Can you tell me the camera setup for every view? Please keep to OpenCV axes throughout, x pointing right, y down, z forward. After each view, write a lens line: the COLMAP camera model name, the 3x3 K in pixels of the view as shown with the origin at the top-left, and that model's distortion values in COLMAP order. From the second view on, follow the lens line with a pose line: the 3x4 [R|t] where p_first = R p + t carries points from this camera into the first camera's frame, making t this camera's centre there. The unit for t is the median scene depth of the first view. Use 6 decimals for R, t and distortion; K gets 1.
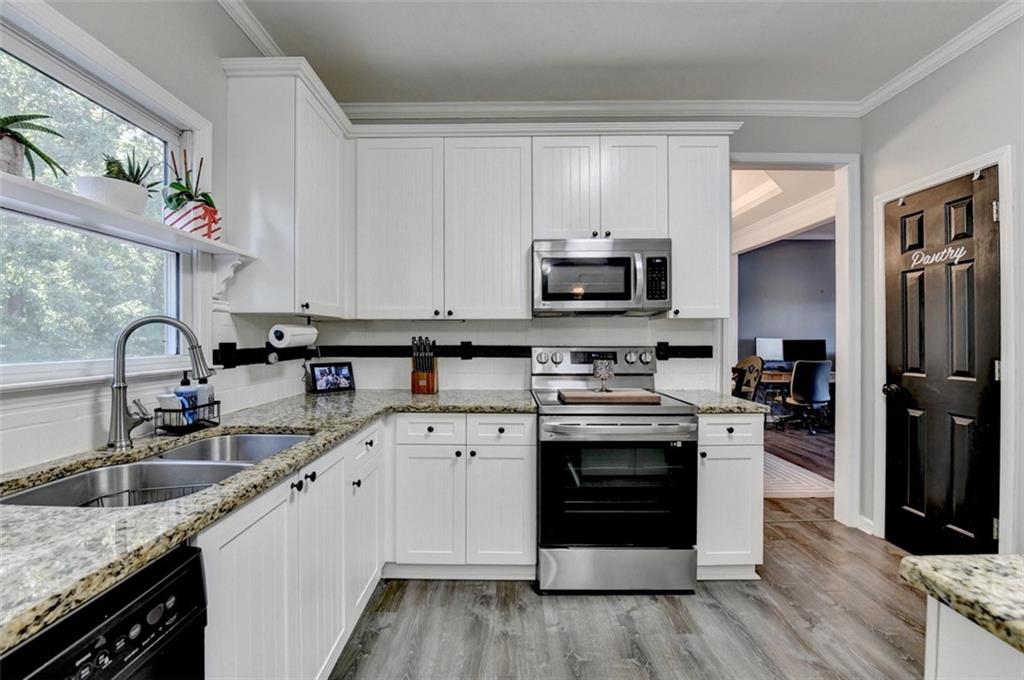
lens RADIAL K [[423.7, 0, 501.6], [0, 423.7, 340.1], [0, 0, 1]] dist [-0.021355, -0.000222]
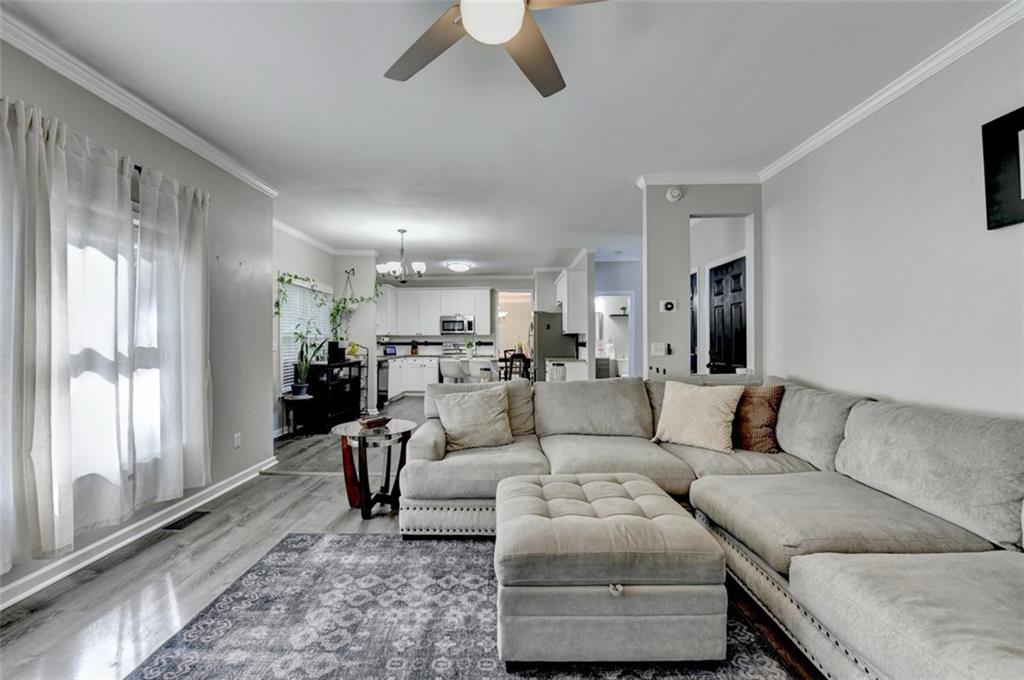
lens RADIAL K [[424.0, 0, 512.0], [0, 424.0, 340.0], [0, 0, 1]] dist [-0.000212, -0.000133]
pose [[0.999990, -0.002882, 0.003471, 0.777650], [0.002897, 0.999986, -0.004422, 0.014654], [-0.003458, 0.004432, 0.999984, -3.221802]]
